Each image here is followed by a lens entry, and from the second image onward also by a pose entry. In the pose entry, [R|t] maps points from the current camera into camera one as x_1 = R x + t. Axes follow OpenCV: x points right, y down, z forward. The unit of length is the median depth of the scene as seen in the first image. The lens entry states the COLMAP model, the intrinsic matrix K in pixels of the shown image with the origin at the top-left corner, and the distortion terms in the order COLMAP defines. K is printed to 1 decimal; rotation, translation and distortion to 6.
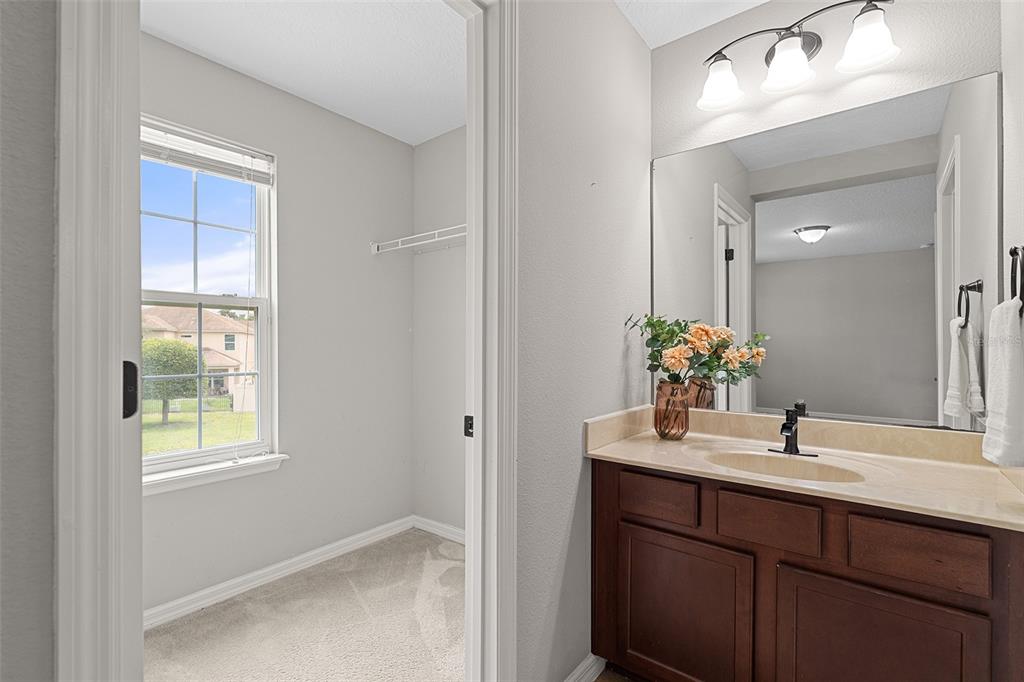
lens RADIAL K [[468.0, 0, 515.8], [0, 468.0, 345.3], [0, 0, 1]] dist [-0.006061, -0.000058]
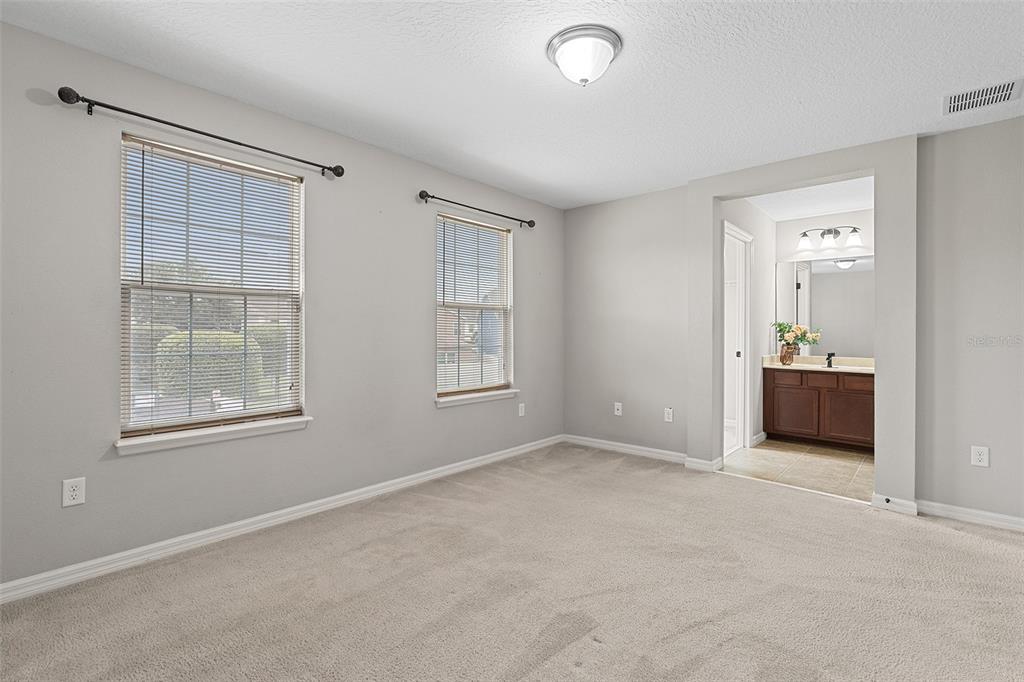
lens RADIAL K [[468.0, 0, 521.1], [0, 468.0, 348.4], [0, 0, 1]] dist [-0.006061, -0.000058]
pose [[0.998344, -0.007732, -0.057003, -1.175603], [0.008737, 0.999810, 0.017416, 0.034560], [0.056858, -0.017885, 0.998222, -2.032723]]
